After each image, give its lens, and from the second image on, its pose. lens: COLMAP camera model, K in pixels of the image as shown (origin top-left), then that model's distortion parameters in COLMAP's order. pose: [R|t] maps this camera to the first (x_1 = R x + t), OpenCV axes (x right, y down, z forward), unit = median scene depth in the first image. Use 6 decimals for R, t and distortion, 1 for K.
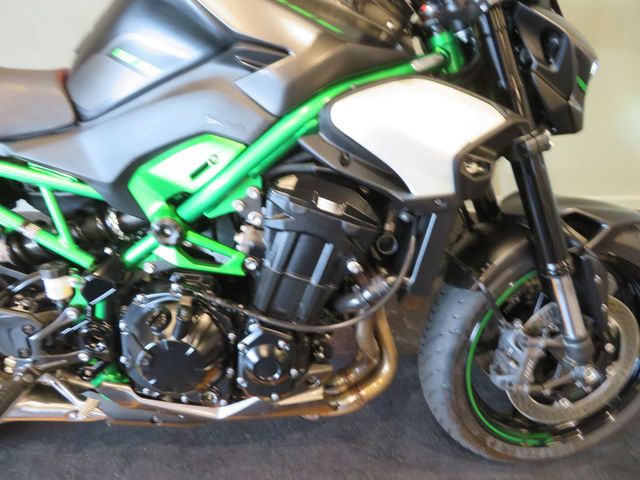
lens RADIAL K [[458.1, 0, 318.3], [0, 458.1, 242.1], [0, 0, 1]] dist [-0.013229, 0.009763]
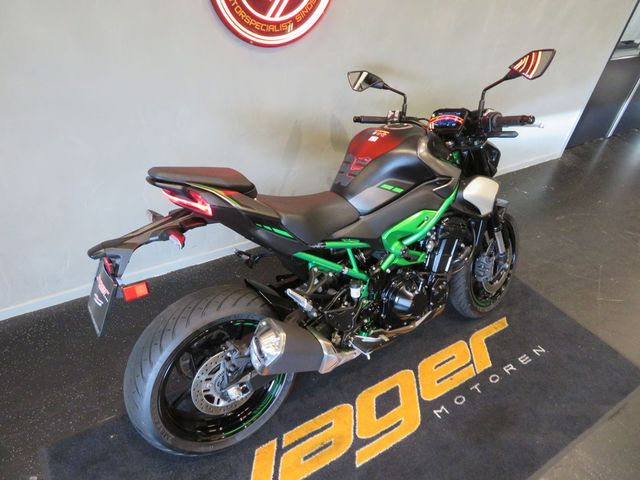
lens RADIAL K [[458.1, 0, 319.2], [0, 458.1, 238.3], [0, 0, 1]] dist [-0.013229, 0.009763]
pose [[0.835354, -0.252527, 0.488277, -1.741631], [0.252681, 0.965234, 0.066908, -0.341435], [-0.488198, 0.067487, 0.870120, -0.839518]]
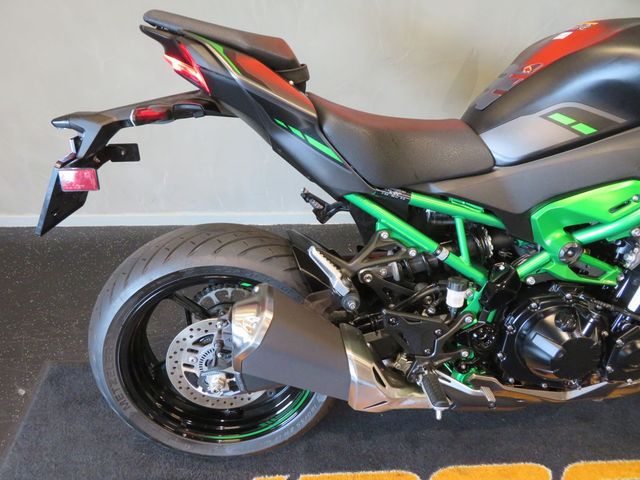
lens RADIAL K [[458.1, 0, 315.7], [0, 458.1, 239.8], [0, 0, 1]] dist [-0.013229, 0.009763]
pose [[0.998428, -0.013648, 0.054365, -1.030166], [0.014057, 0.999876, -0.007159, -0.055046], [-0.054261, 0.007912, 0.998495, -0.220218]]
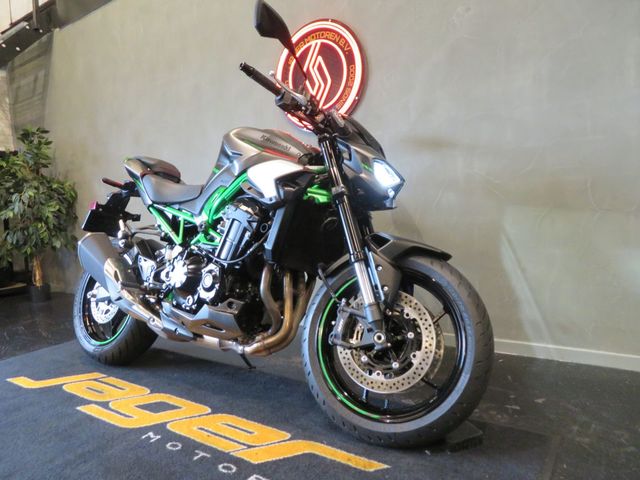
lens RADIAL K [[458.1, 0, 320.2], [0, 458.1, 241.3], [0, 0, 1]] dist [-0.013229, 0.009763]
pose [[0.814009, 0.000061, -0.580853, 1.525165], [-0.327434, 0.826019, -0.458780, 0.906226], [0.479768, 0.563642, 0.672407, -0.298367]]
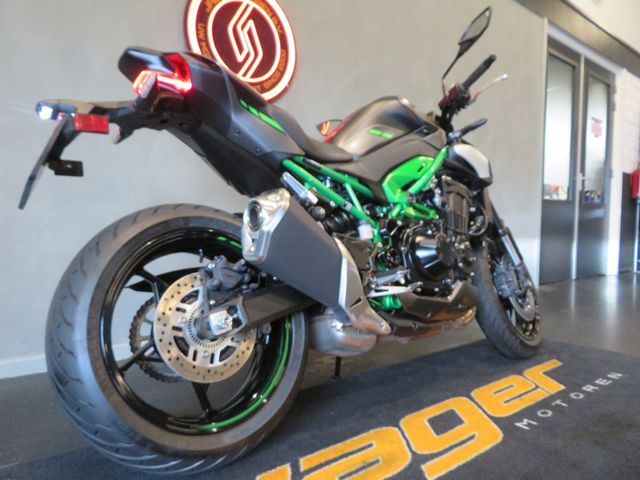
lens RADIAL K [[458.1, 0, 318.5], [0, 458.1, 238.5], [0, 0, 1]] dist [-0.013229, 0.009763]
pose [[0.776823, -0.012266, 0.629600, -1.856667], [0.391643, 0.792333, -0.467786, 0.883094], [-0.493115, 0.609965, 0.620307, 0.006447]]
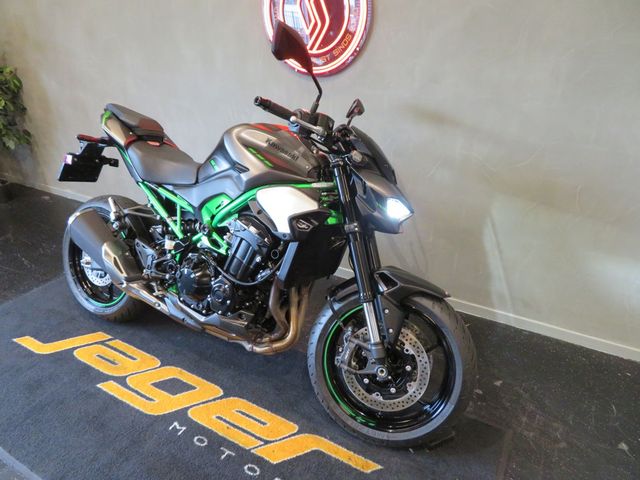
lens RADIAL K [[458.1, 0, 320.7], [0, 458.1, 240.5], [0, 0, 1]] dist [-0.013229, 0.009763]
pose [[0.864779, 0.220467, -0.451167, 1.246607], [-0.325035, 0.930613, -0.168262, 0.228923], [0.382765, 0.292154, 0.876434, -0.848321]]
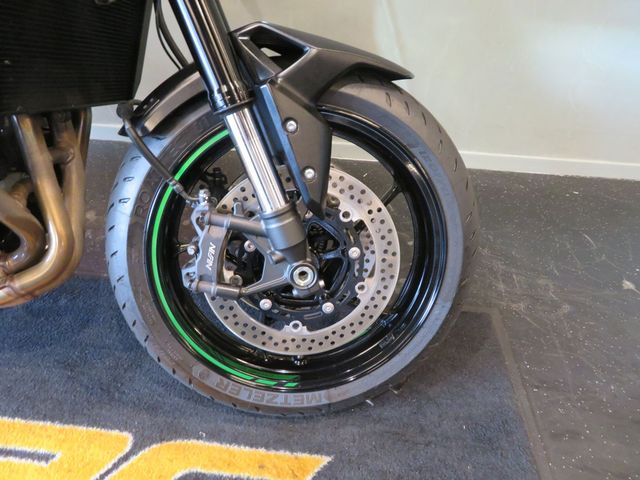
lens RADIAL K [[458.1, 0, 319.4], [0, 458.1, 238.9], [0, 0, 1]] dist [-0.013229, 0.009763]
pose [[0.994888, 0.087300, -0.050769, 0.768016], [-0.089176, 0.995367, -0.035941, 0.300227], [0.047396, 0.040284, 0.998064, 0.333413]]
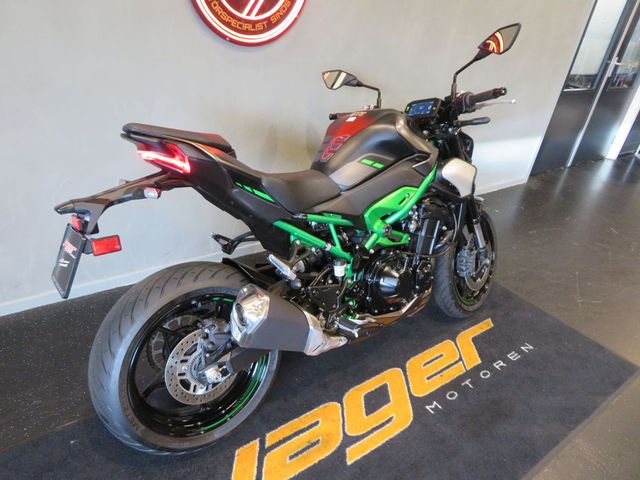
lens RADIAL K [[458.1, 0, 320.1], [0, 458.1, 238.6], [0, 0, 1]] dist [-0.013229, 0.009763]
pose [[0.796126, -0.205630, 0.569122, -1.831632], [0.279311, 0.959185, -0.044155, 0.026439], [-0.536814, 0.194114, 0.821067, -0.709555]]
